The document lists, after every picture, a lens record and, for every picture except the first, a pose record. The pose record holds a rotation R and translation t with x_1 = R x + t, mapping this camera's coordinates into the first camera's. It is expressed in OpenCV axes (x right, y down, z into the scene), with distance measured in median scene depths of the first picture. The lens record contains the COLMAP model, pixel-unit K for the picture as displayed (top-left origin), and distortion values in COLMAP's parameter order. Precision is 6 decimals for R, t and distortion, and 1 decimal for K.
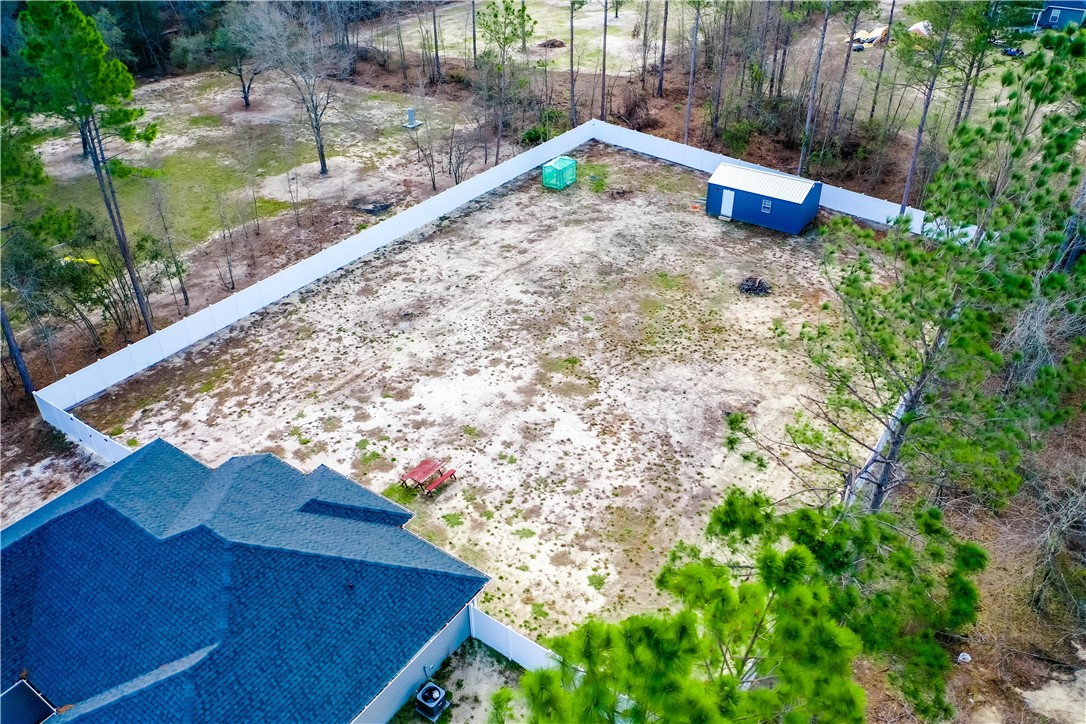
lens RADIAL K [[850.7, 0, 545.6], [0, 850.7, 361.5], [0, 0, 1]] dist [0.009263, -0.000090]
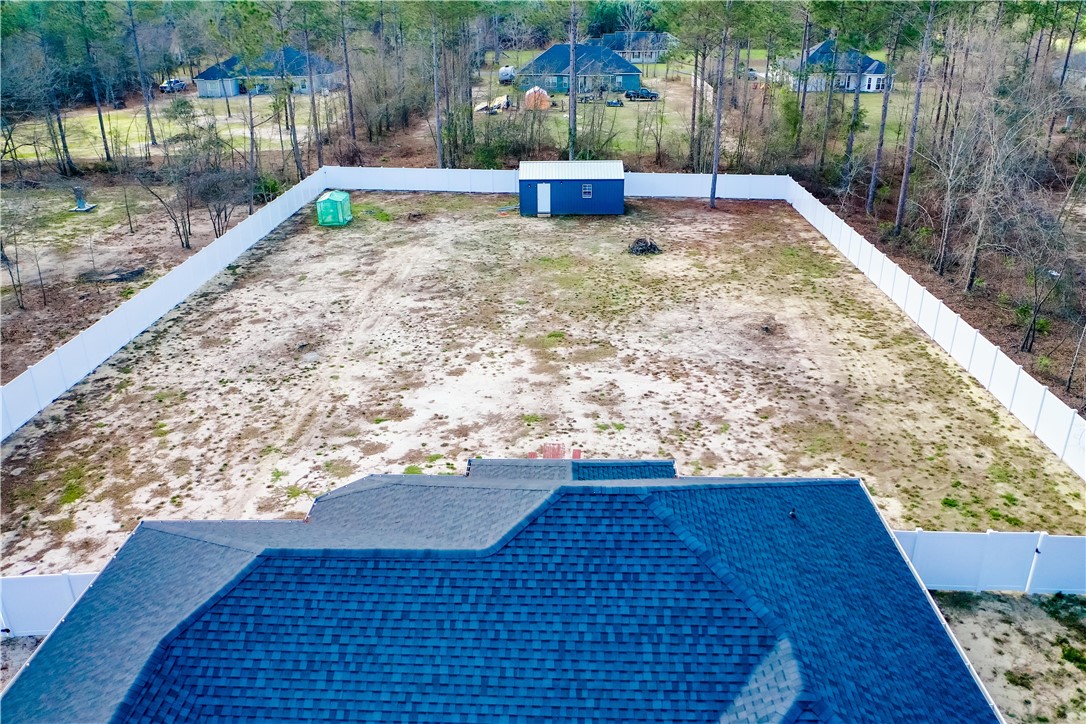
lens RADIAL K [[850.7, 0, 541.7], [0, 850.7, 360.9], [0, 0, 1]] dist [0.009263, -0.000090]
pose [[0.838032, -0.222740, 0.498085, -0.374828], [0.311033, 0.945050, -0.100696, 0.096318], [-0.448286, 0.239308, 0.861262, 0.313958]]
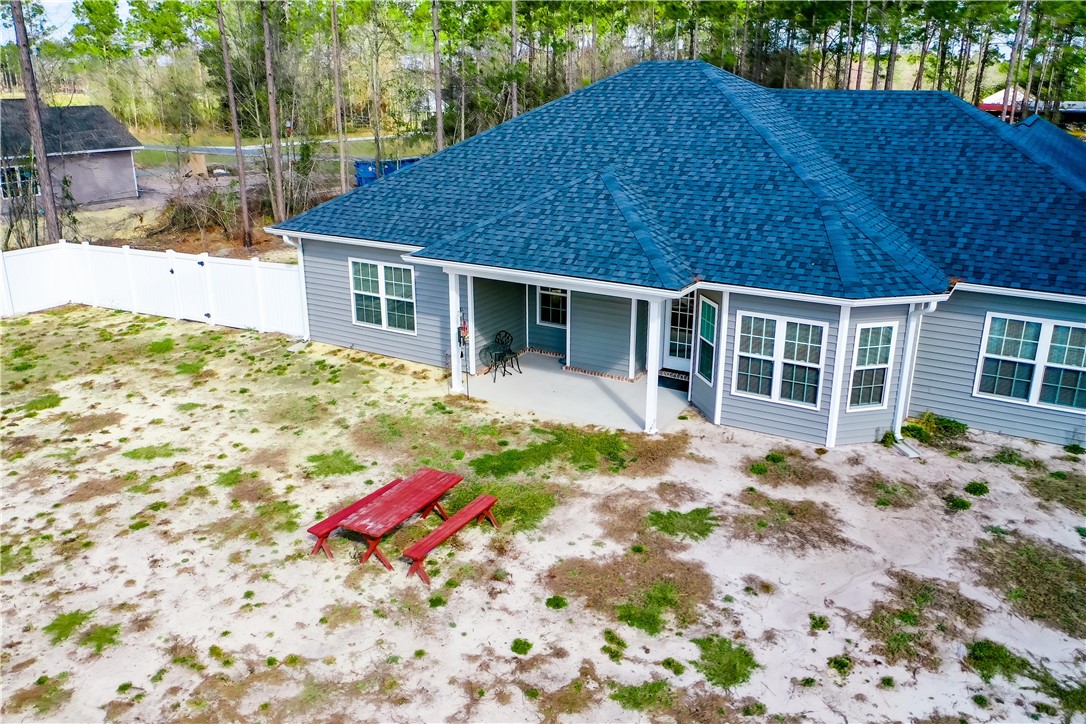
lens RADIAL K [[850.7, 0, 536.1], [0, 850.7, 363.8], [0, 0, 1]] dist [0.009263, -0.000090]
pose [[-0.997136, 0.032231, -0.068418, -0.131094], [-0.034414, 0.612196, 0.789957, -0.103793], [0.067346, 0.790049, -0.609333, 0.910652]]
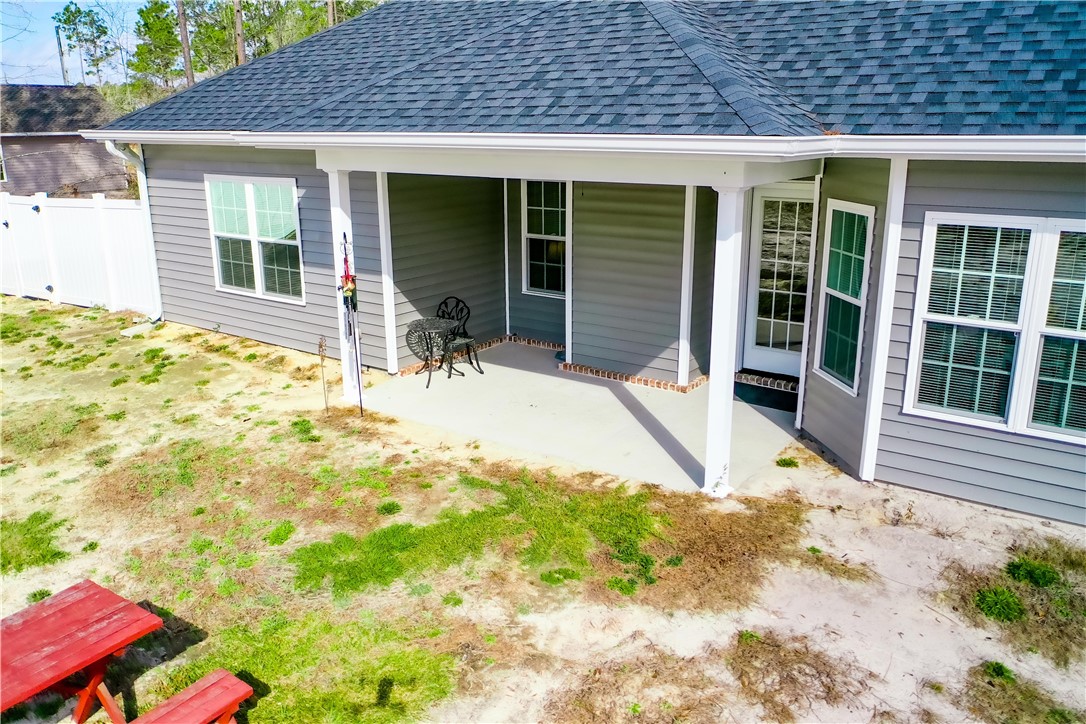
lens RADIAL K [[850.7, 0, 540.6], [0, 850.7, 360.8], [0, 0, 1]] dist [0.009263, -0.000090]
pose [[-0.999898, 0.010085, 0.010129, -0.164153], [0.014253, 0.650450, 0.759415, 0.027414], [0.001070, 0.759482, -0.650528, 0.823112]]
